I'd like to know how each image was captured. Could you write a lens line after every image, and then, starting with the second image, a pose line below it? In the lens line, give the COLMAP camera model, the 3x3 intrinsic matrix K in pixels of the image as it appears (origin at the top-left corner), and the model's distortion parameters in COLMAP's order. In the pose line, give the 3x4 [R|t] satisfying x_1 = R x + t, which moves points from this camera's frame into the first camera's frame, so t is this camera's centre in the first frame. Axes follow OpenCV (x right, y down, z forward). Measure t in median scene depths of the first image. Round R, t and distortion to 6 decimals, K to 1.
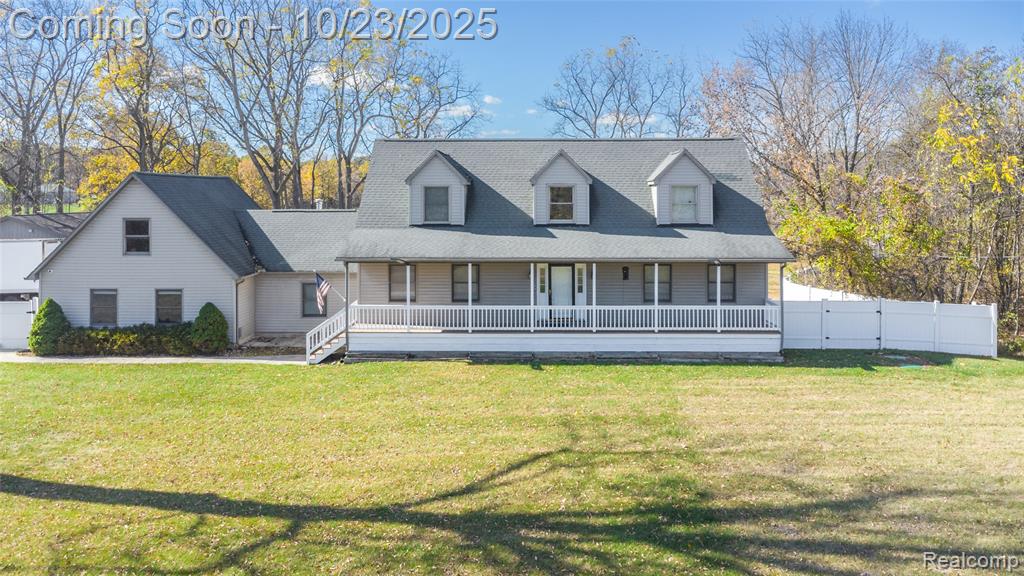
lens RADIAL K [[808.9, 0, 511.1], [0, 808.9, 251.7], [0, 0, 1]] dist [0.023196, -0.009188]
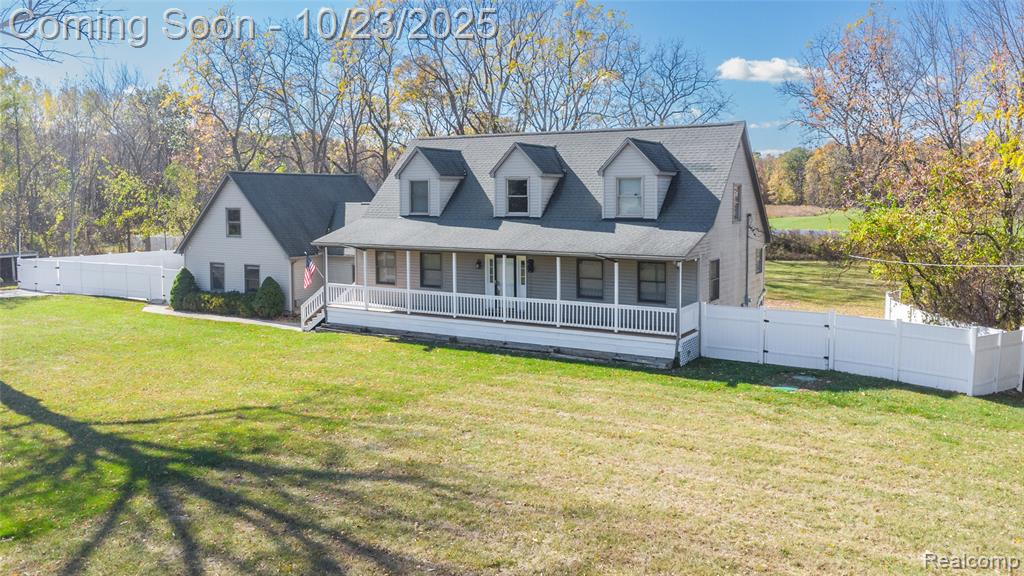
lens RADIAL K [[808.9, 0, 507.8], [0, 808.9, 287.0], [0, 0, 1]] dist [0.023196, -0.009188]
pose [[0.867244, 0.055835, -0.494743, 0.561876], [-0.038040, 0.998218, 0.045973, 0.007507], [0.496429, -0.021050, 0.867822, 0.111823]]
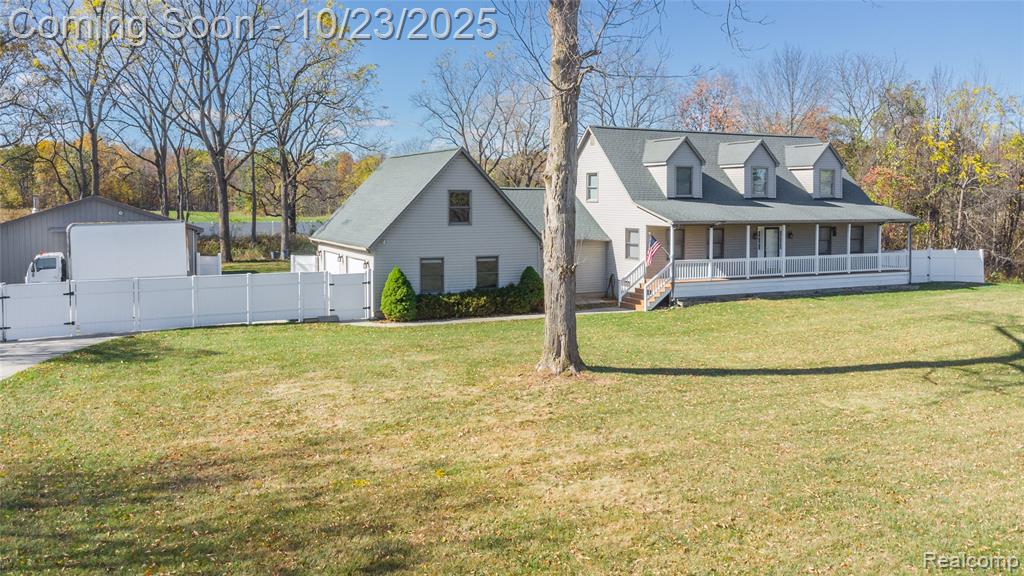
lens RADIAL K [[808.9, 0, 510.5], [0, 808.9, 288.9], [0, 0, 1]] dist [0.023196, -0.009188]
pose [[0.881930, -0.051758, 0.468530, -0.937452], [0.015665, 0.996623, 0.080608, 0.002615], [-0.471119, -0.063751, 0.879763, 0.018225]]
